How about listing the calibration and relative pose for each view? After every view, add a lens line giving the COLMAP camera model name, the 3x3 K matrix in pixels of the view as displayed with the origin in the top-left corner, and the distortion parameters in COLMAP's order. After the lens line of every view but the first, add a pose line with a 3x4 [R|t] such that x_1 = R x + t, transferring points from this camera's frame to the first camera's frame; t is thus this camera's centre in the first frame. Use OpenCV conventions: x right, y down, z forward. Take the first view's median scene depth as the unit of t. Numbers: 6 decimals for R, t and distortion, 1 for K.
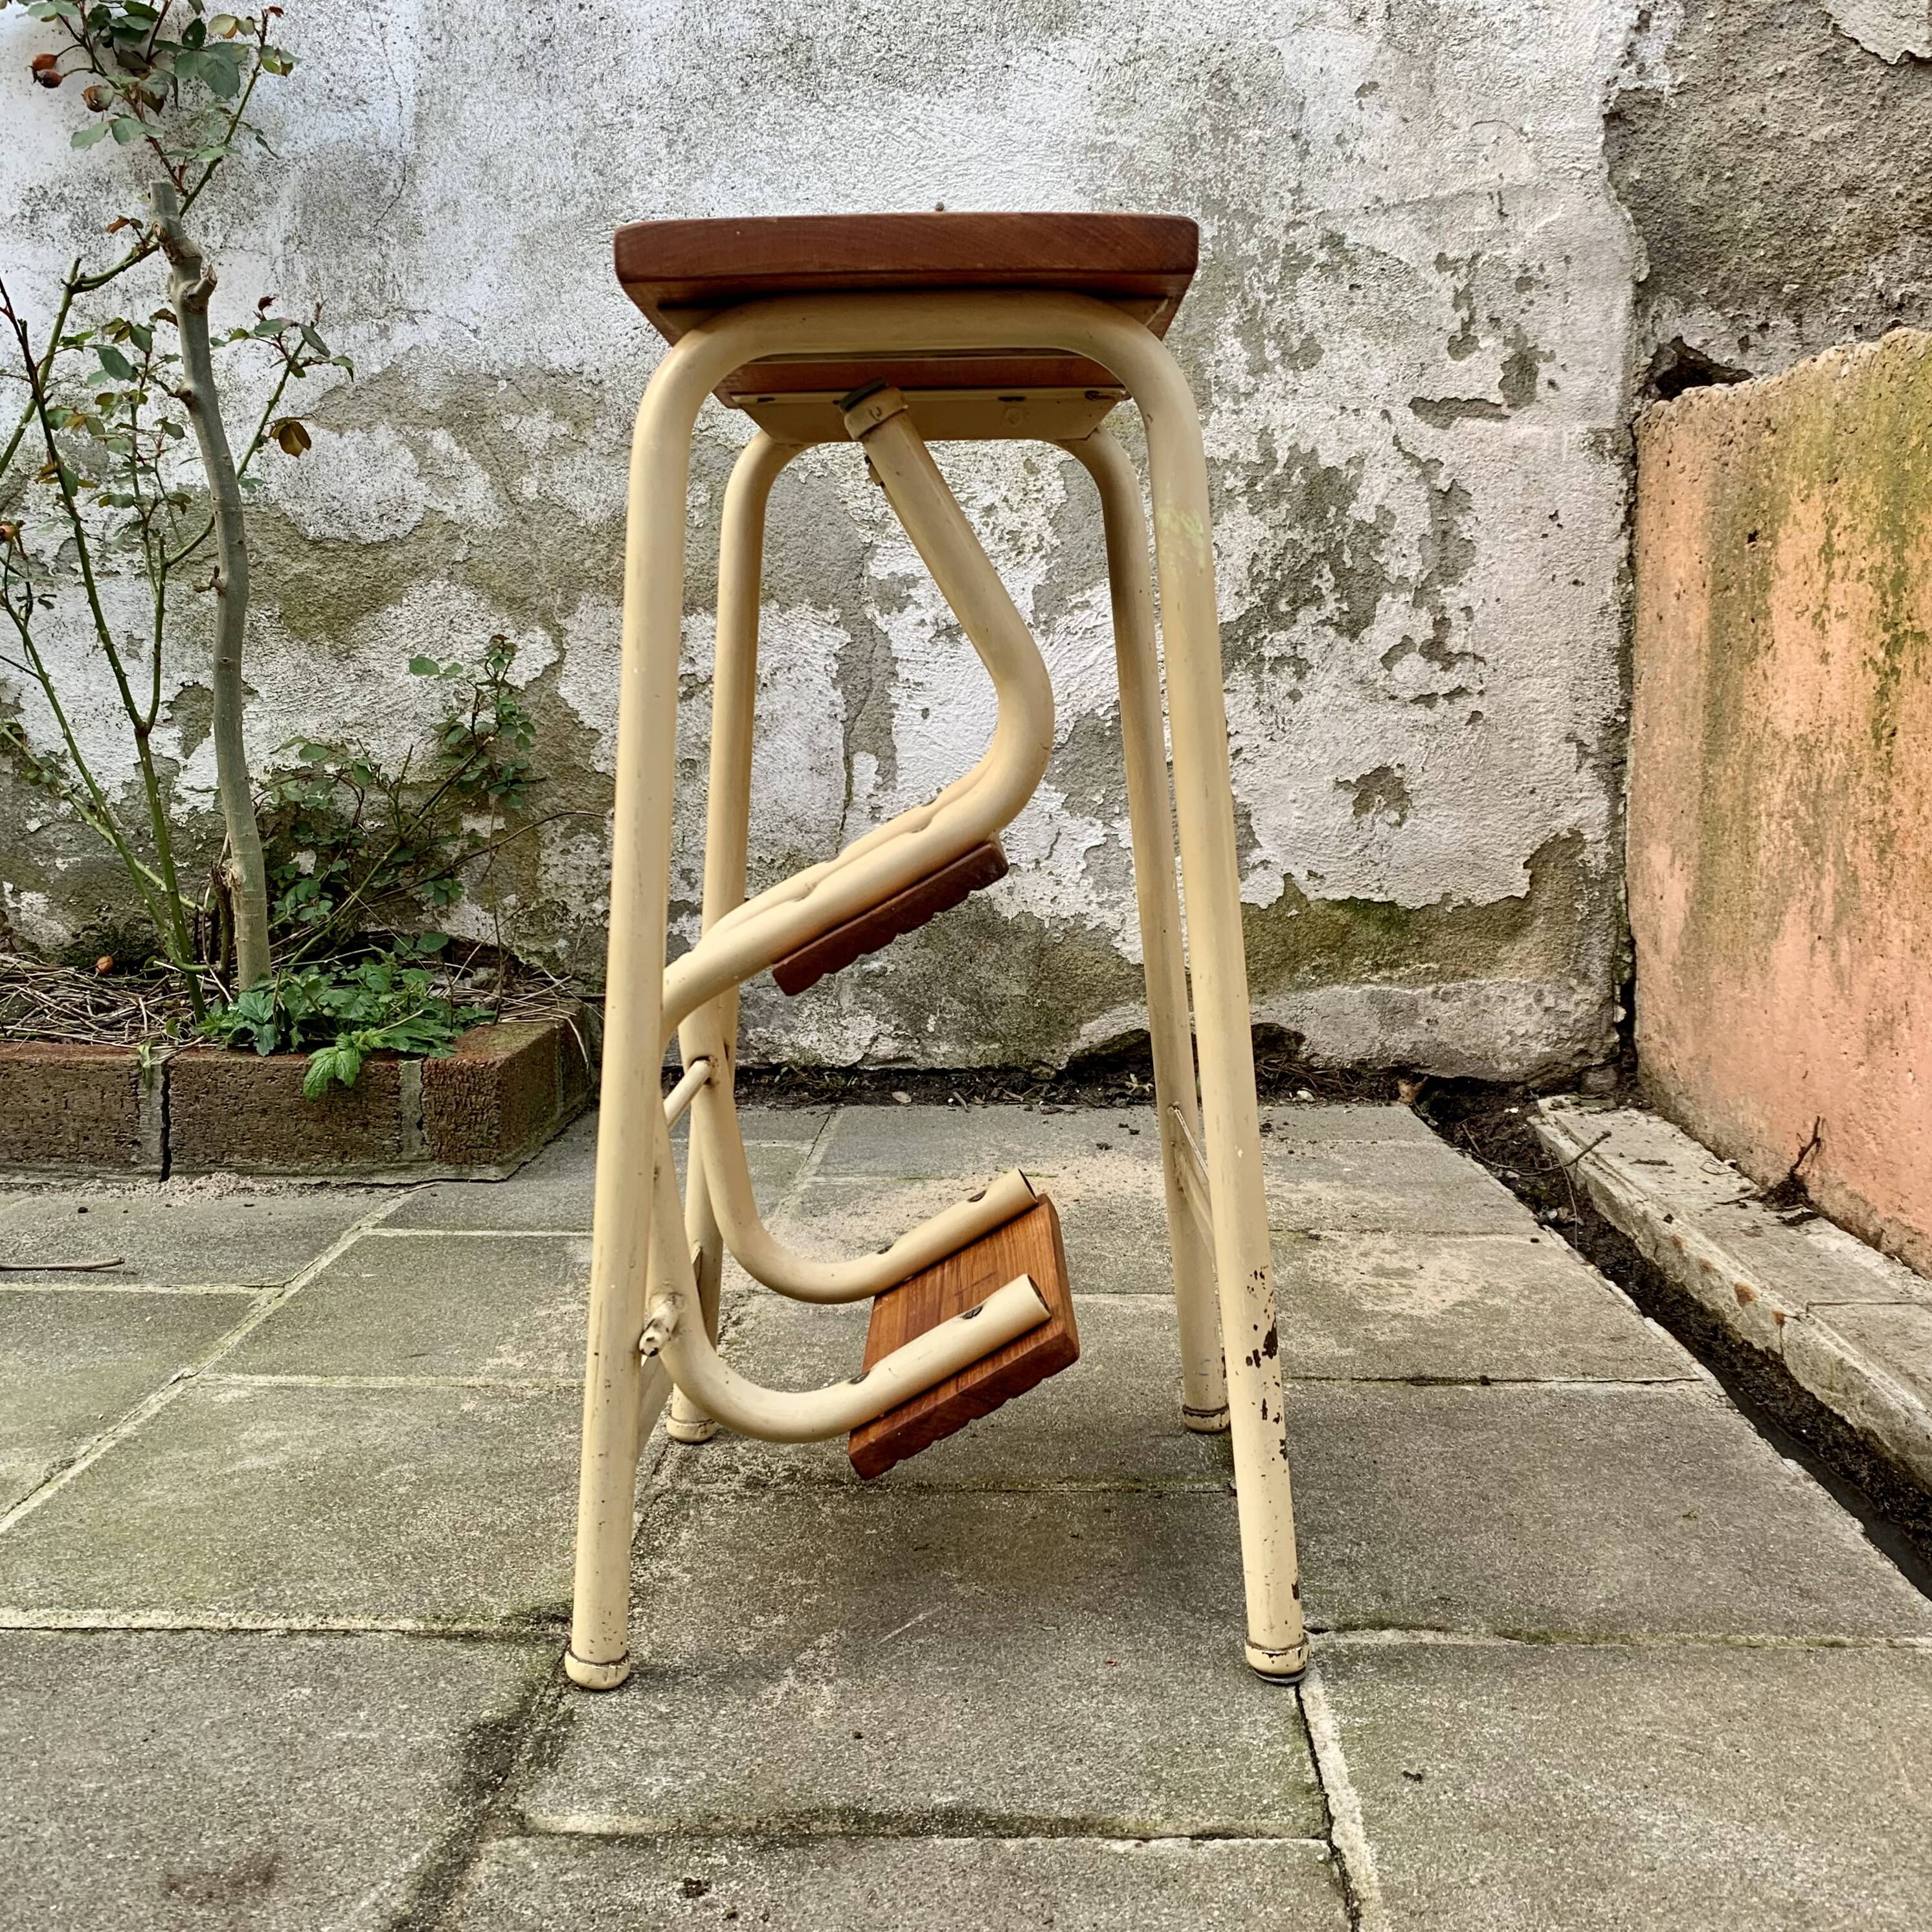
lens RADIAL K [[1888.0, 0, 1000.2], [0, 1888.0, 967.7], [0, 0, 1]] dist [0.149126, -0.407160]
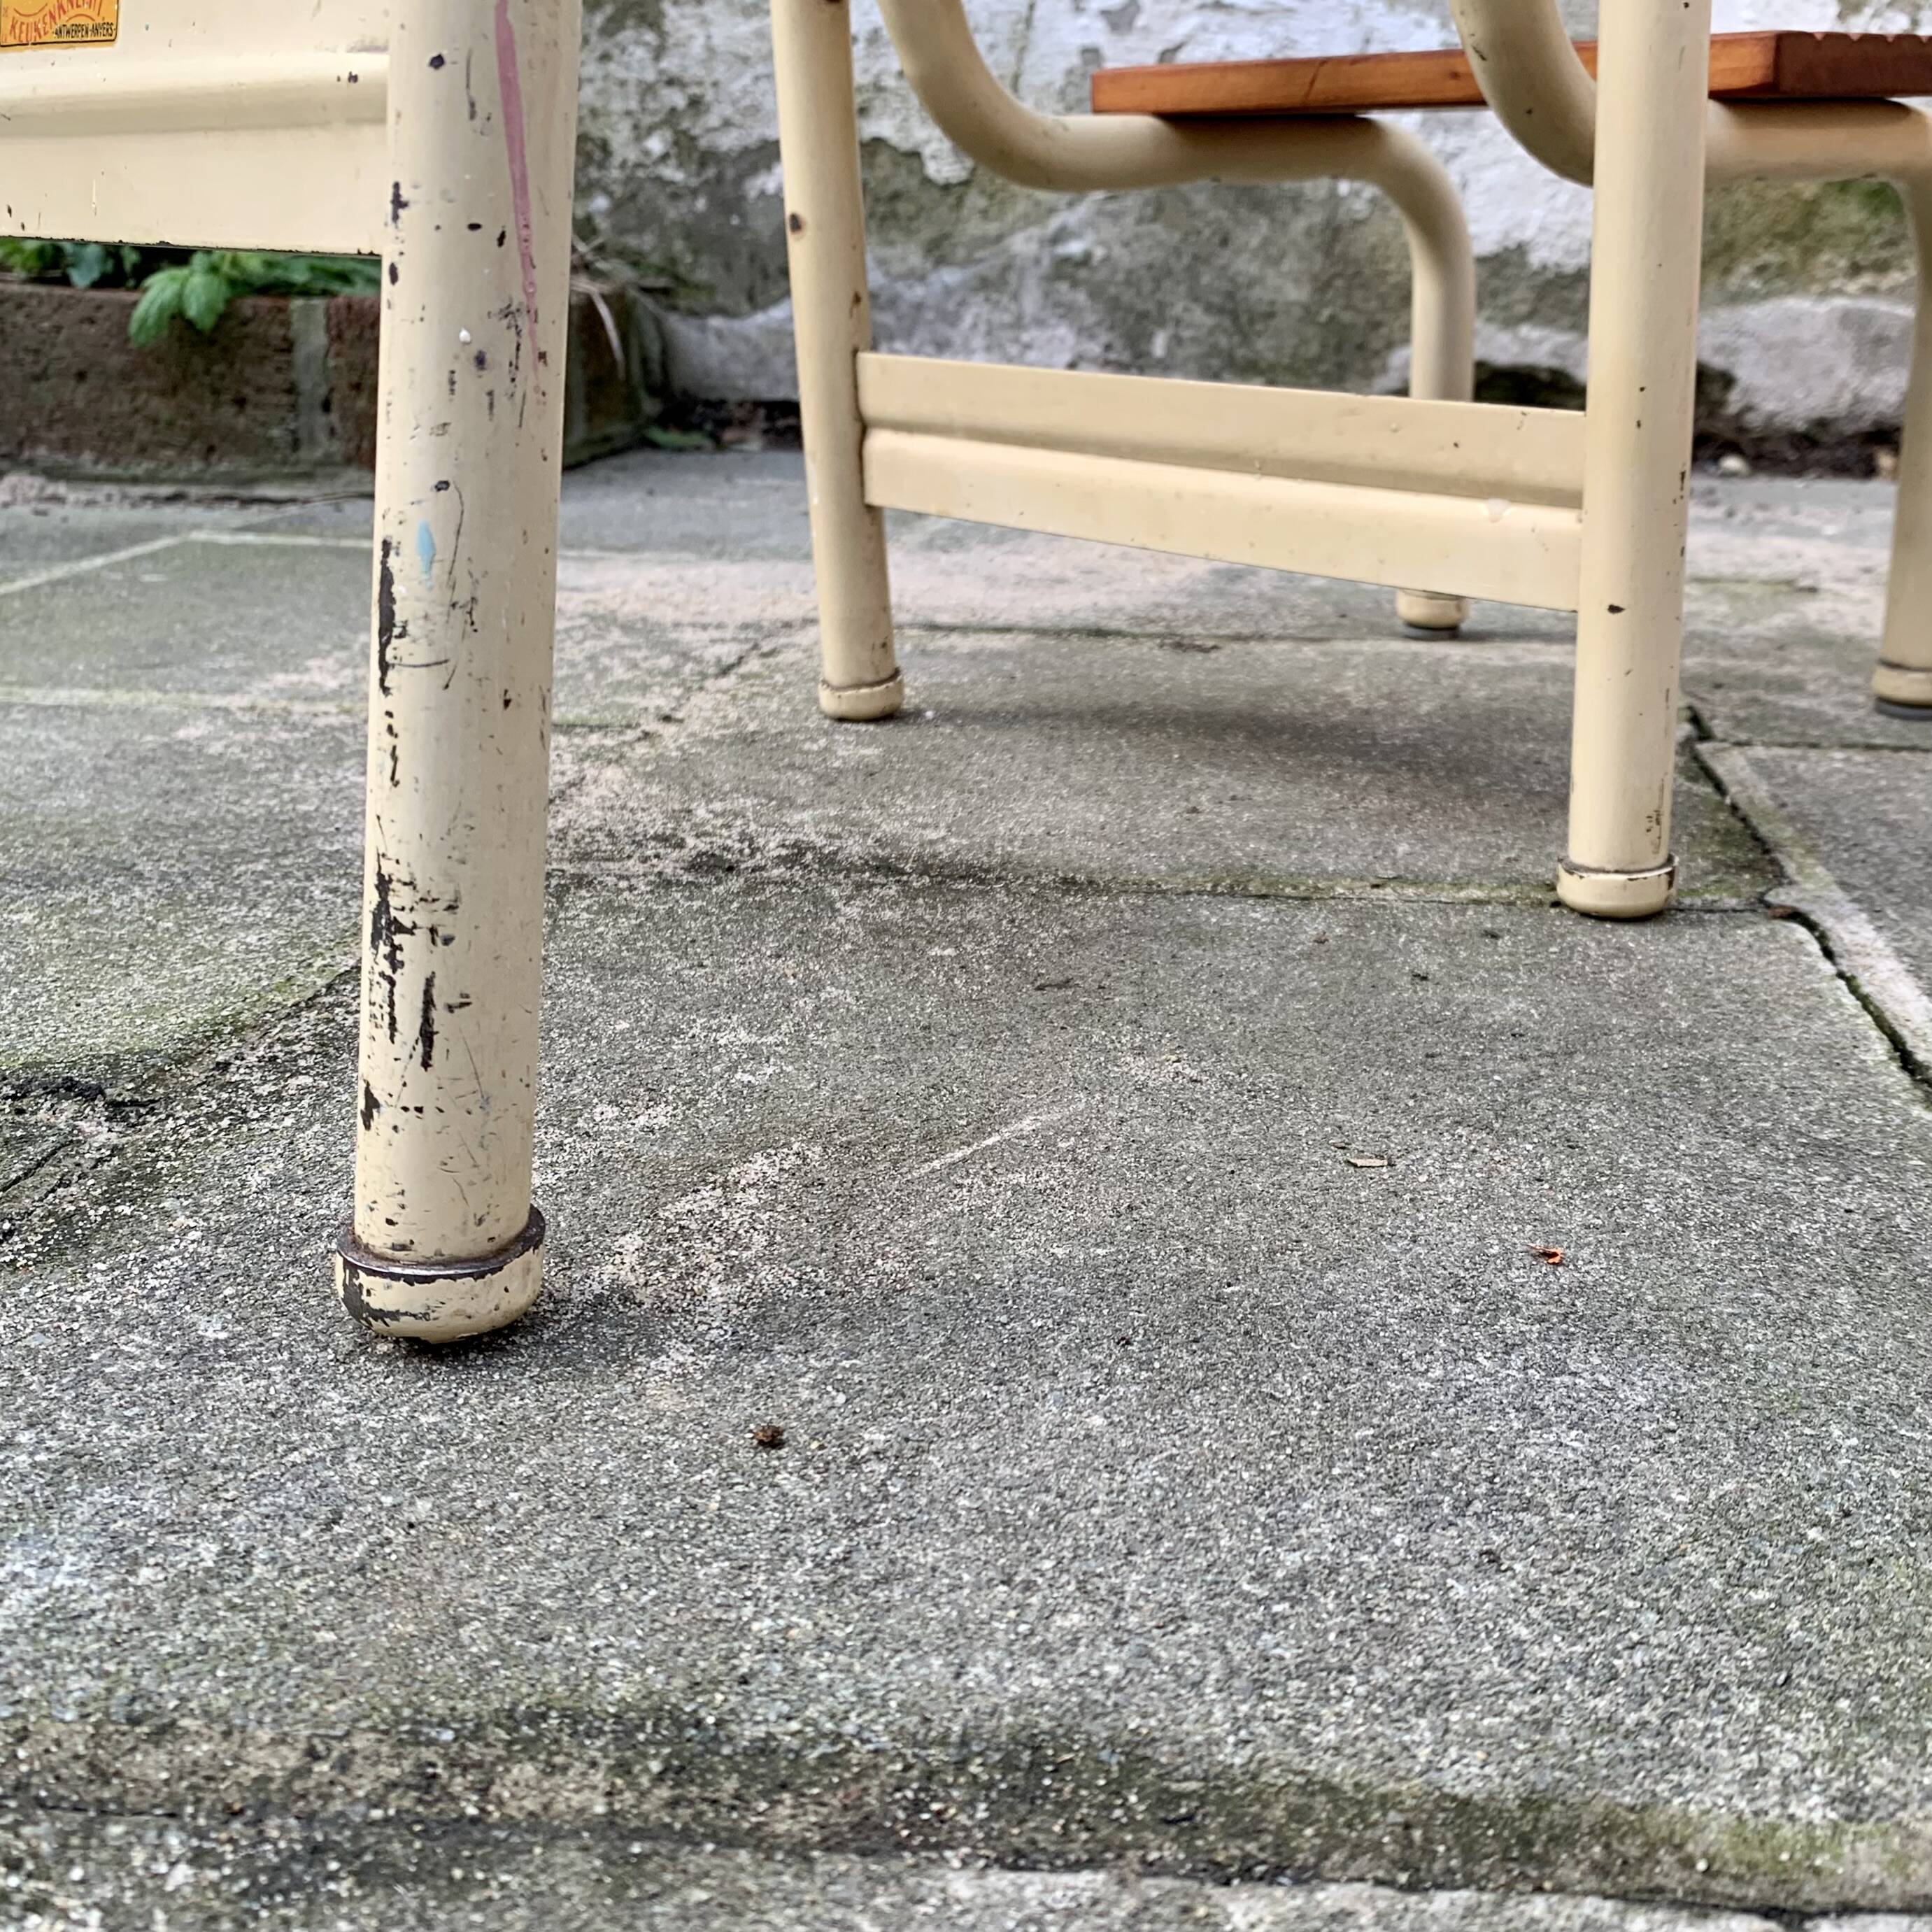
lens RADIAL K [[2023.0, 0, 1154.3], [0, 2023.0, 966.4], [0, 0, 1]] dist [0.162421, -0.641024]
pose [[0.998426, 0.034664, -0.044085, 0.000168], [-0.025289, 0.979920, 0.197779, 0.103998], [0.050055, -0.196353, 0.979255, 0.278504]]
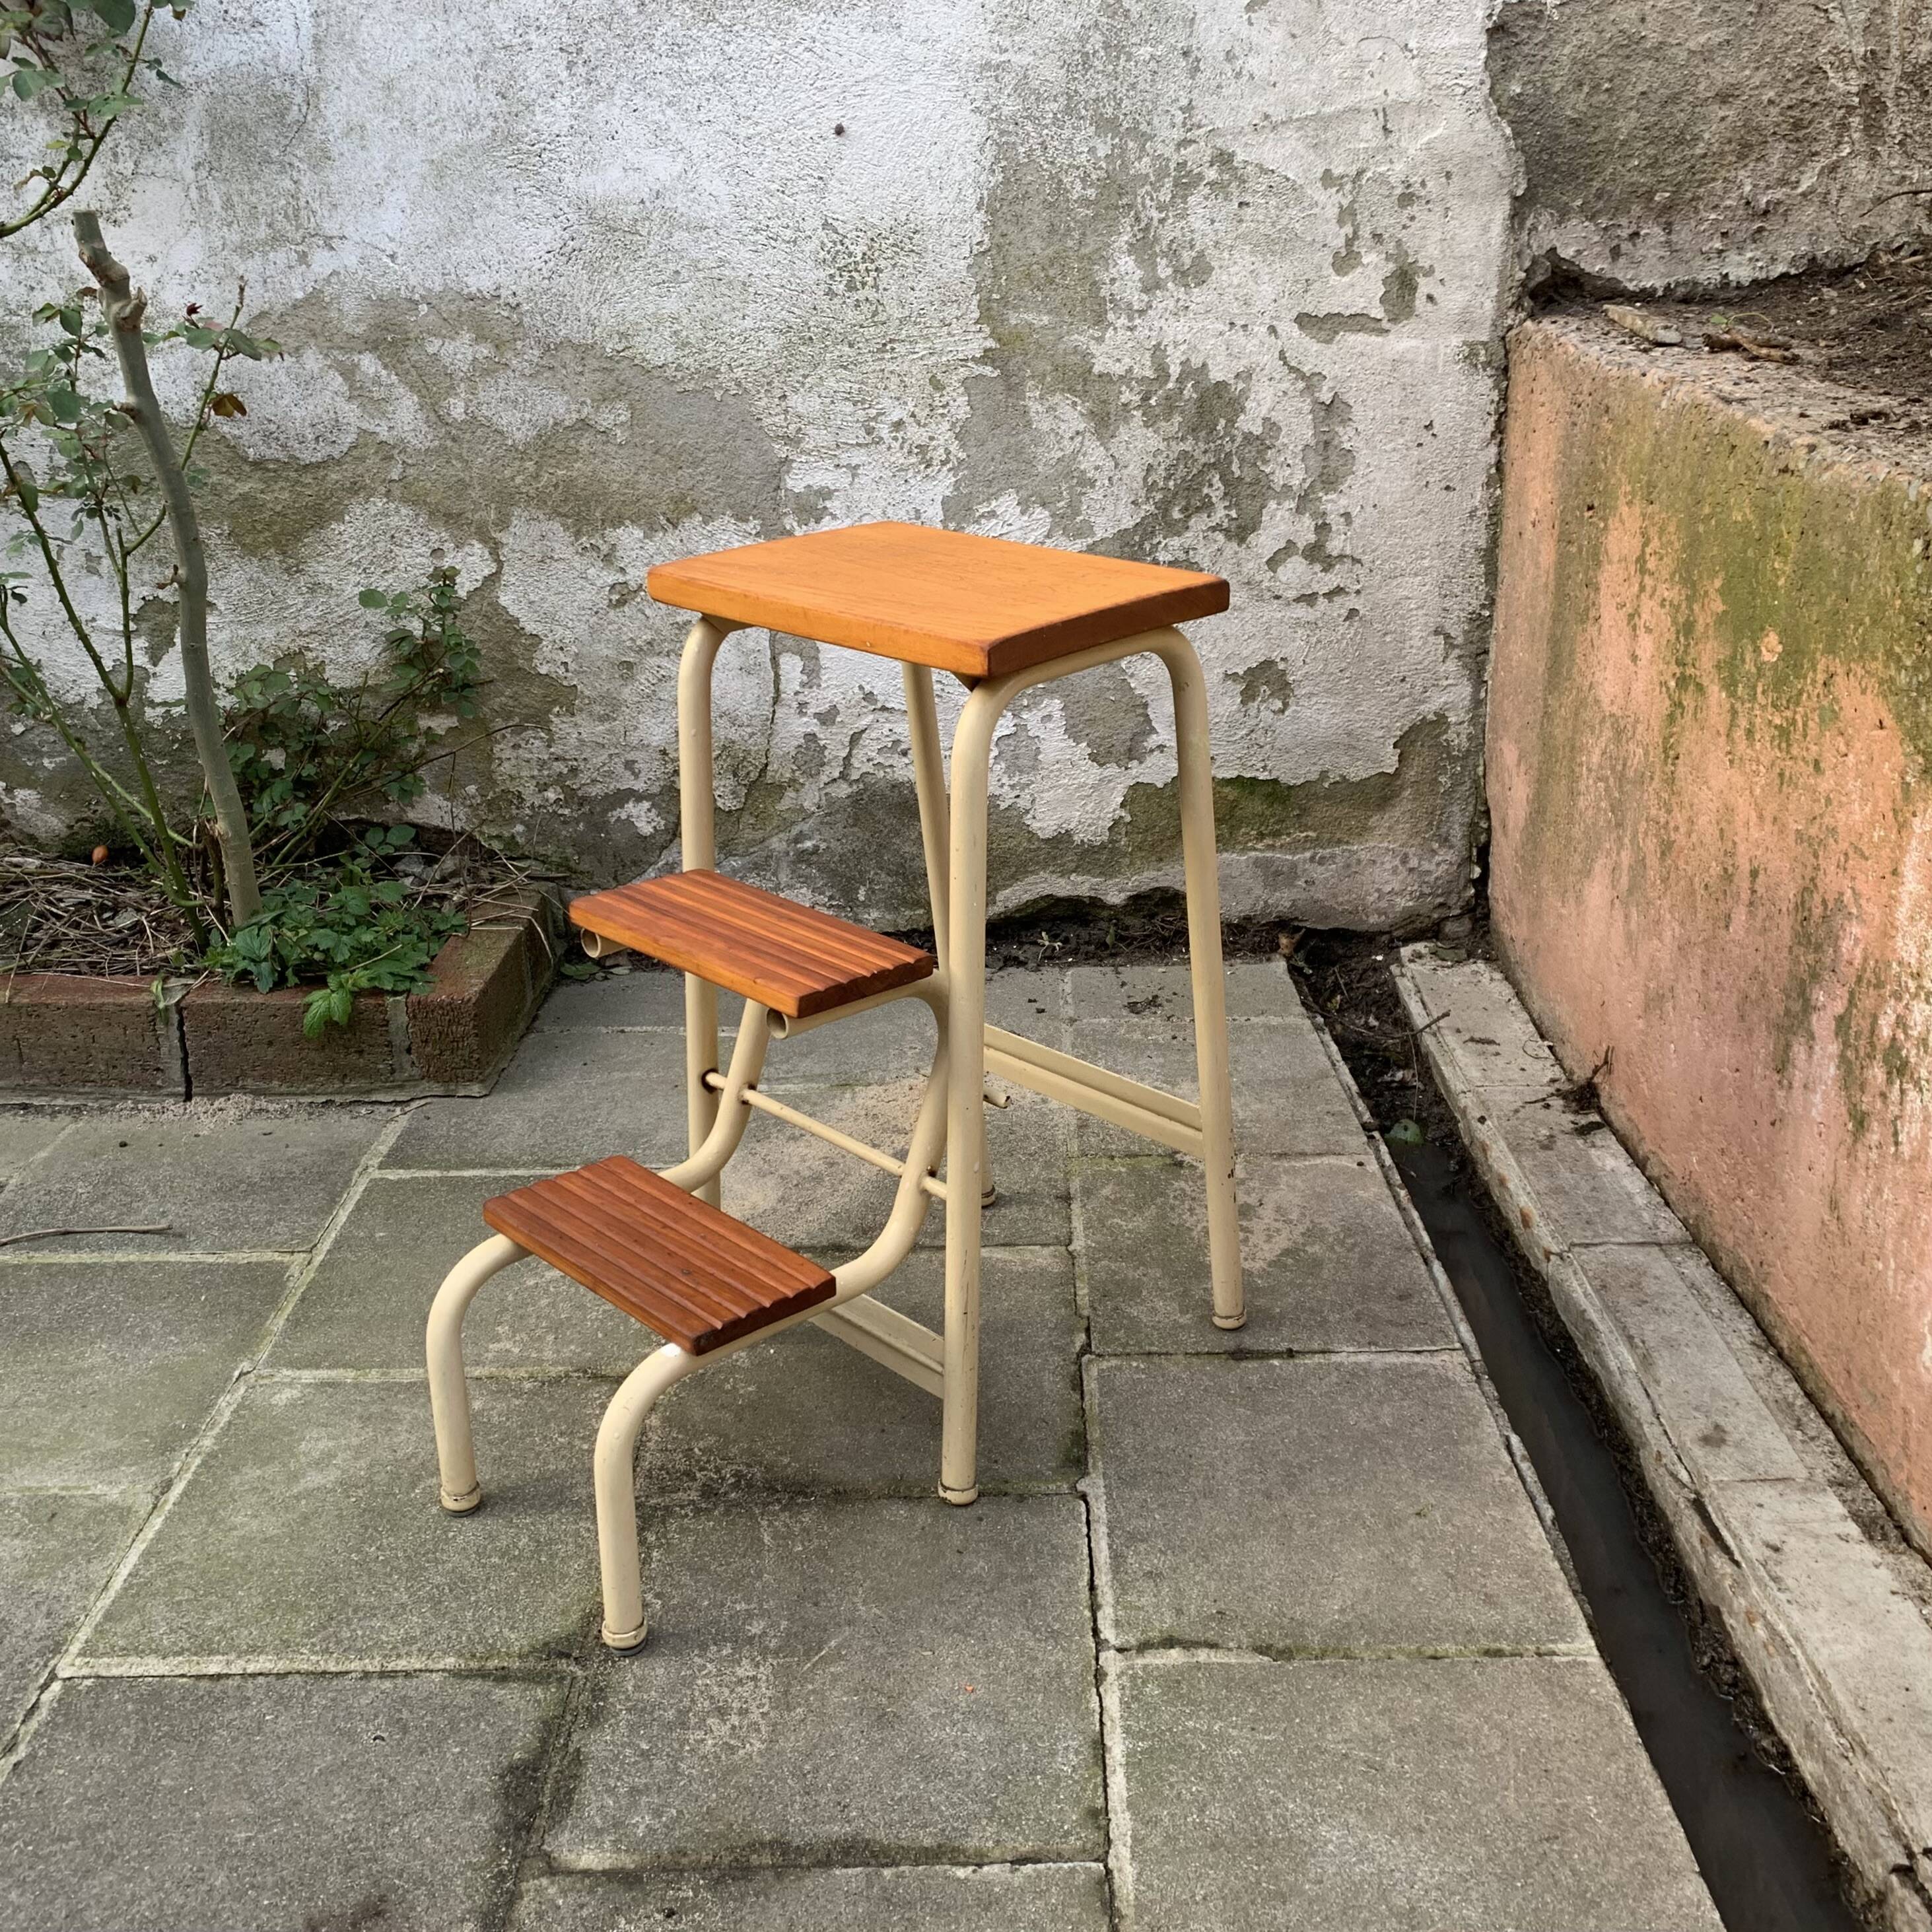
lens RADIAL K [[1906.8, 0, 1023.8], [0, 1906.8, 920.3], [0, 0, 1]] dist [0.141633, -0.396362]
pose [[0.999492, -0.021096, 0.023890, 0.032691], [0.015208, 0.974426, 0.224193, -0.210971], [-0.028009, -0.223716, 0.974252, -0.100144]]
